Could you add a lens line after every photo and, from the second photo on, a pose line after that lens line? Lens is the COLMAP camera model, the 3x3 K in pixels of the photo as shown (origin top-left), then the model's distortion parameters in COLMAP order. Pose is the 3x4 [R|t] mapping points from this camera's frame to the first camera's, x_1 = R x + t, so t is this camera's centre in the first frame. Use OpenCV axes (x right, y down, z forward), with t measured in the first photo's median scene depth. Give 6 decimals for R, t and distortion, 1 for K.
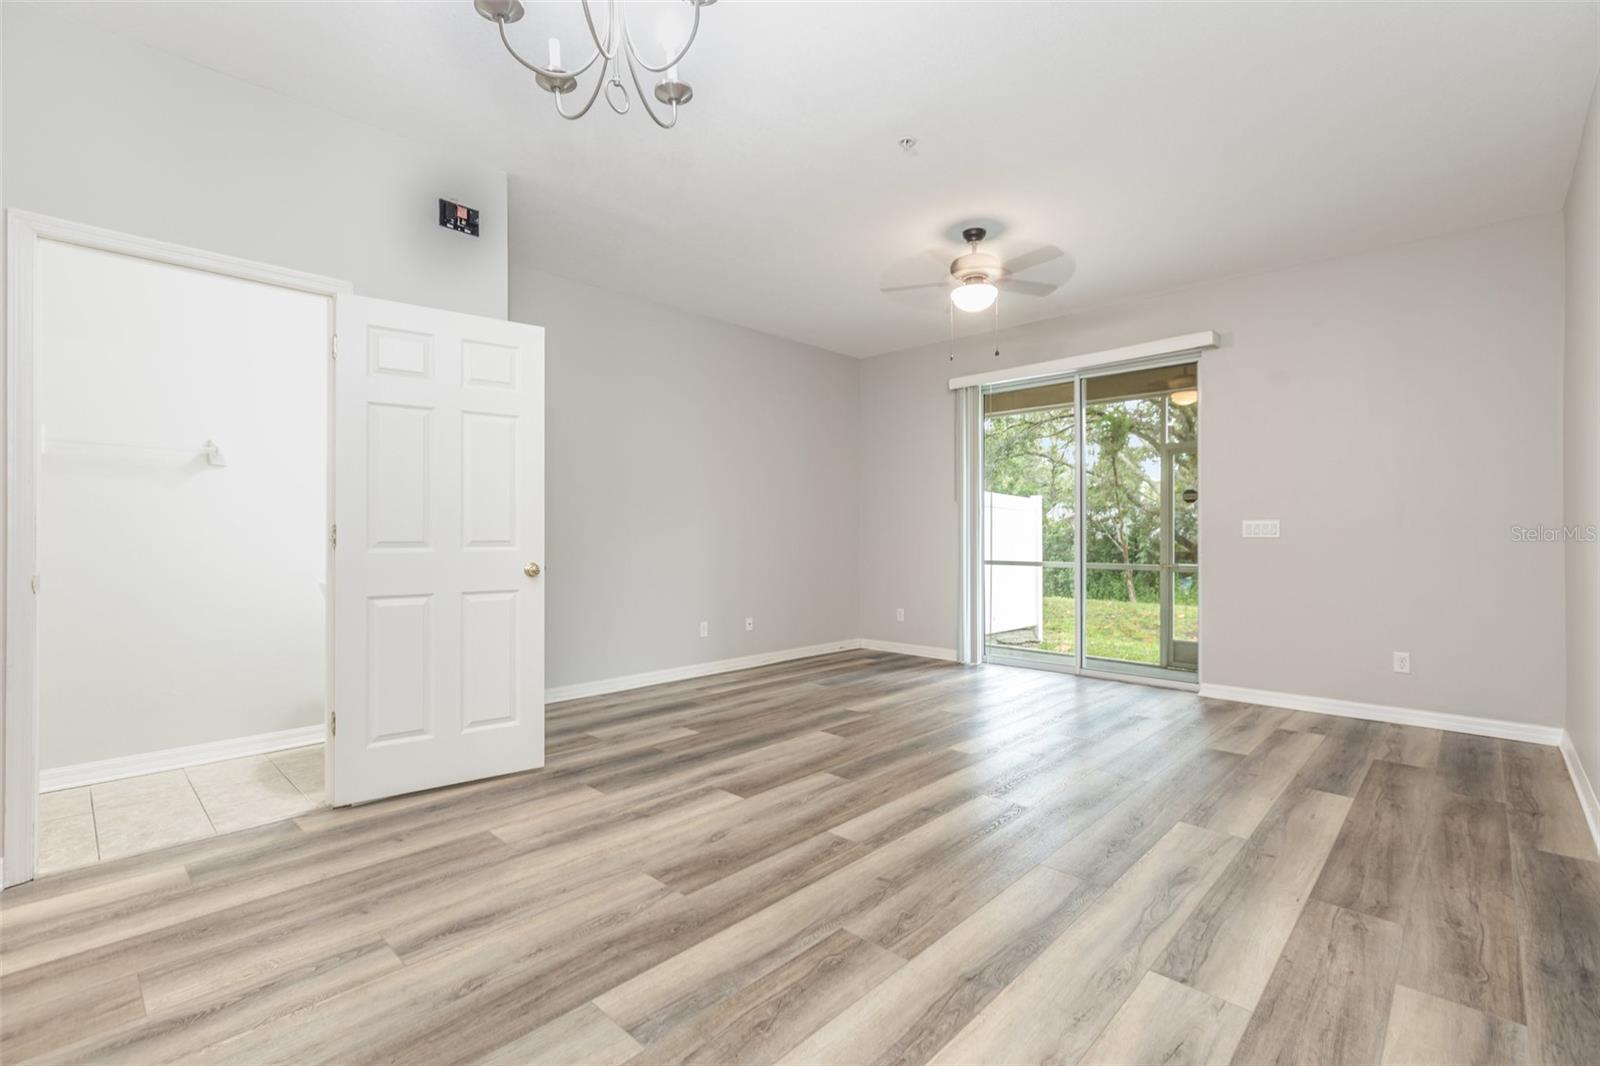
lens RADIAL K [[716.1, 0, 802.9], [0, 716.1, 521.2], [0, 0, 1]] dist [0.000974, -0.000304]
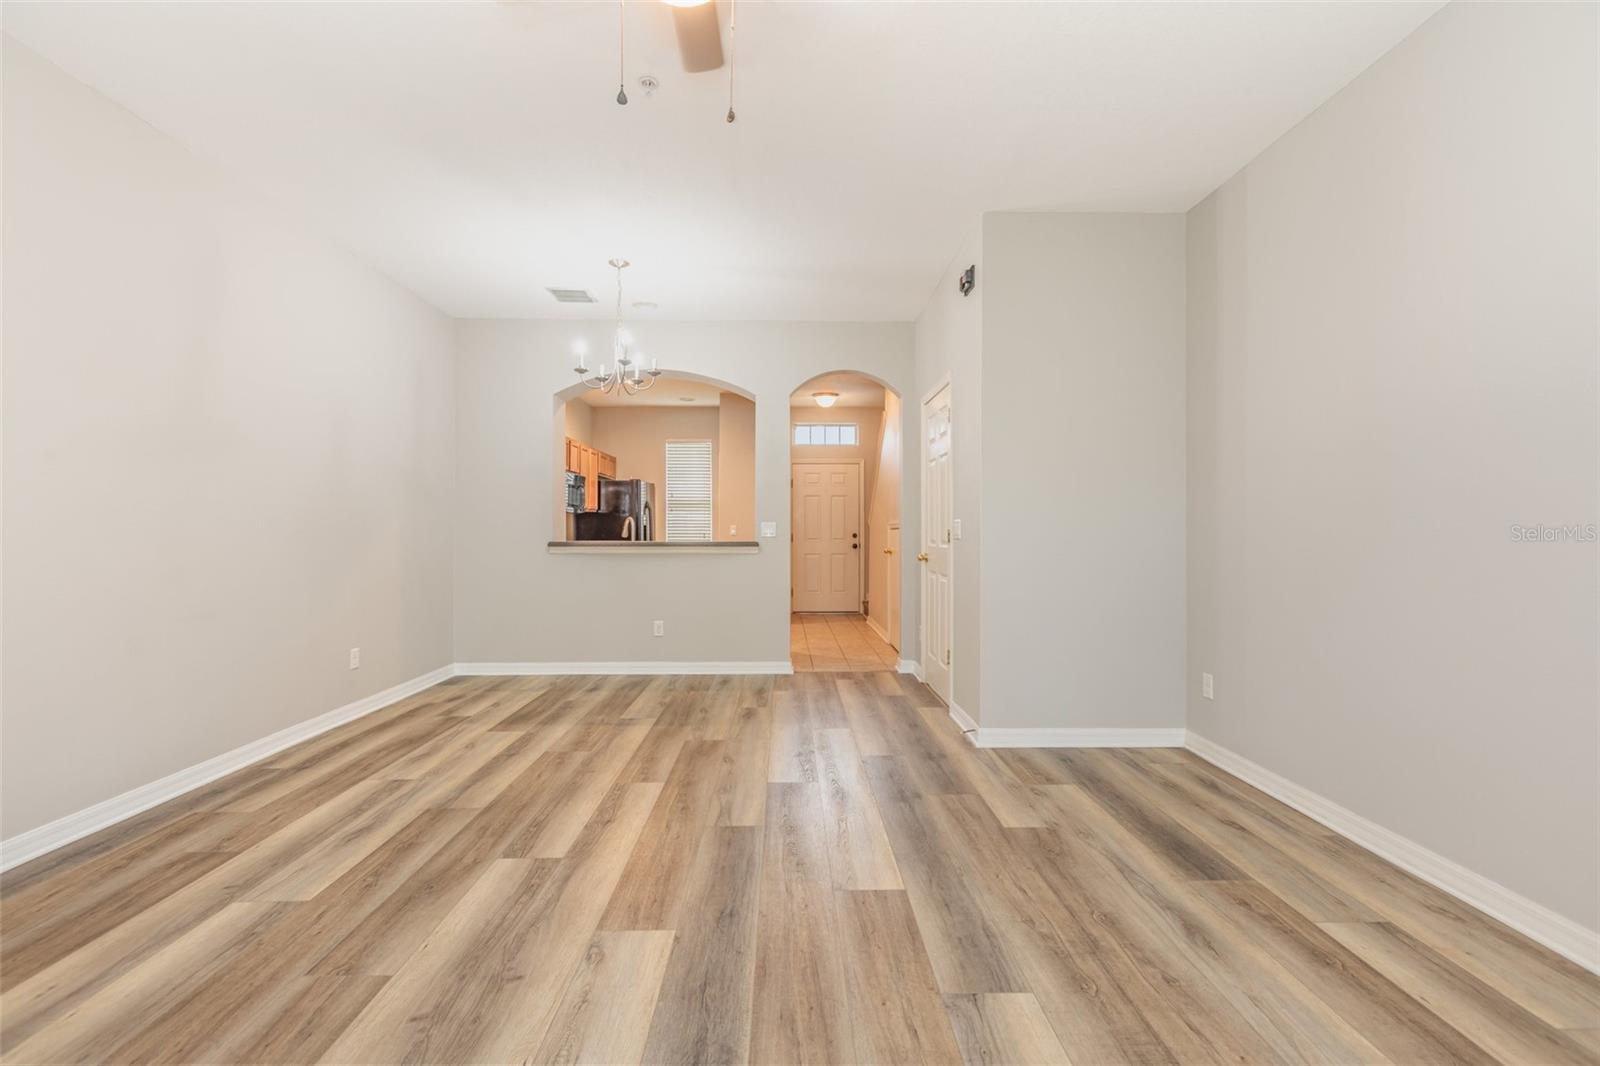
lens RADIAL K [[713.8, 0, 795.4], [0, 713.8, 529.4], [0, 0, 1]] dist [0.000683, -0.000169]
pose [[-0.715956, -0.003018, -0.698139, 0.827839], [0.009655, 0.999852, -0.014223, 0.027652], [0.698079, -0.016923, -0.715821, 2.328775]]
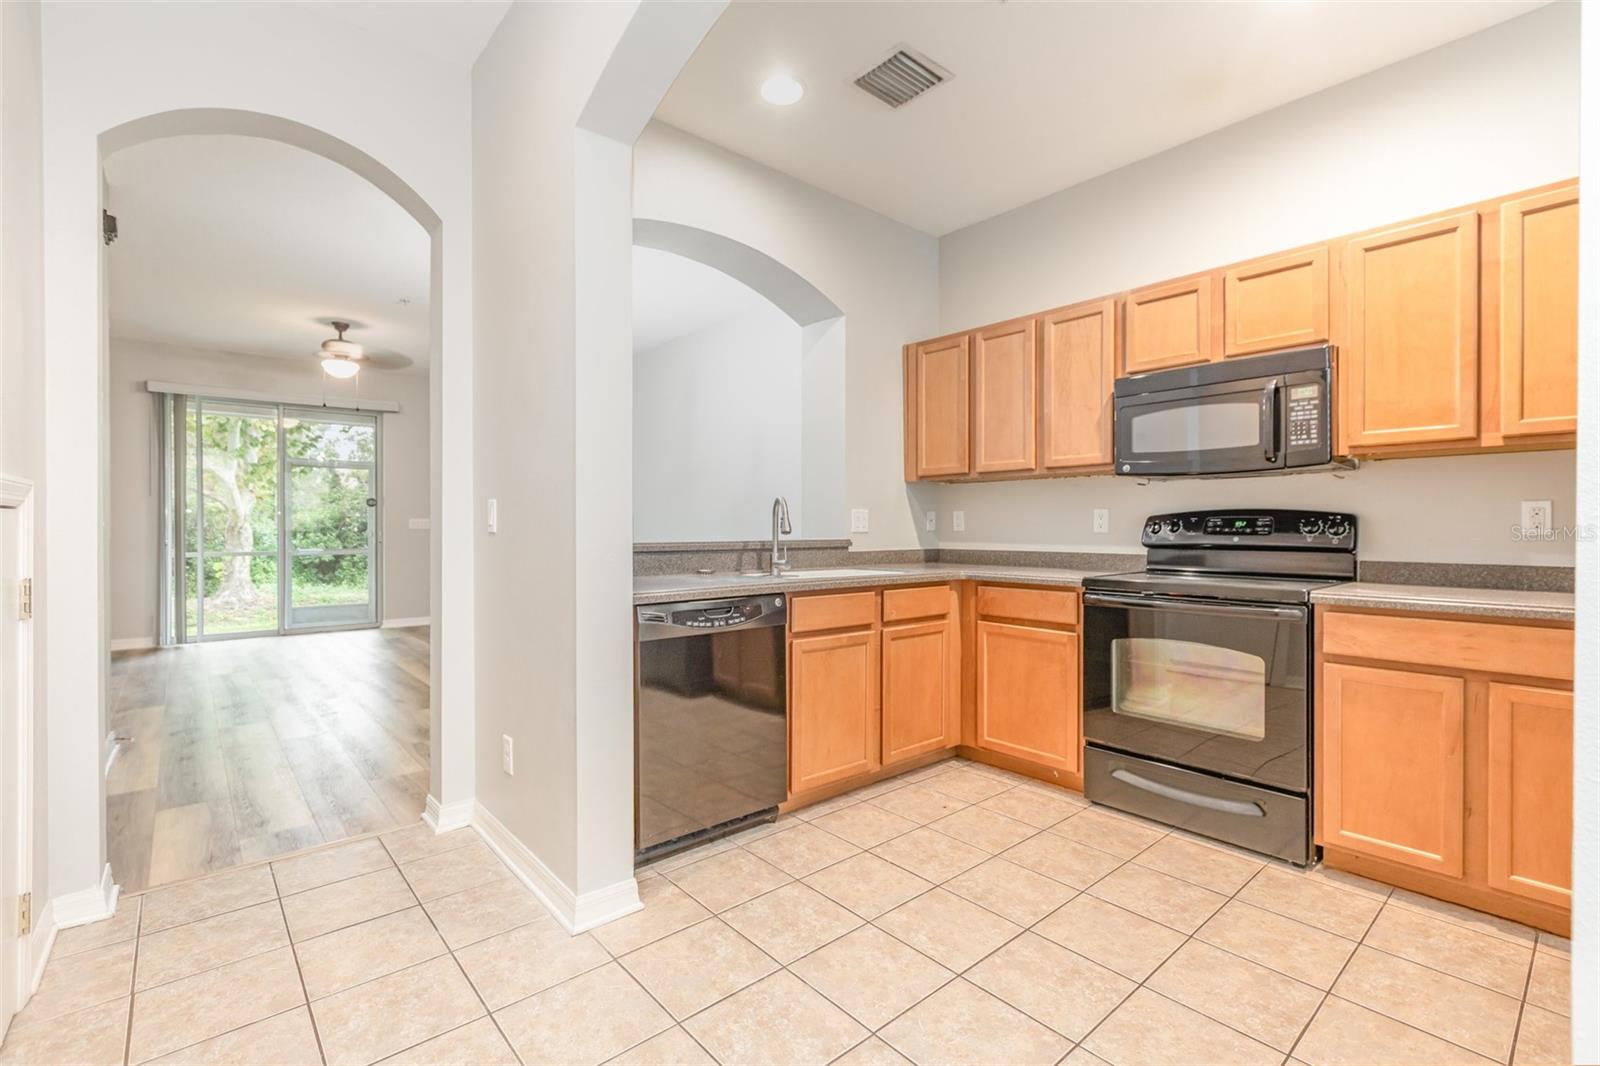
lens RADIAL K [[713.8, 0, 795.4], [0, 713.8, 529.4], [0, 0, 1]] dist [0.000683, -0.000169]
pose [[0.102912, -0.005602, 0.994675, -1.961523], [-0.015999, 0.999845, 0.007286, -0.006540], [-0.994562, -0.016664, 0.102807, -0.141234]]
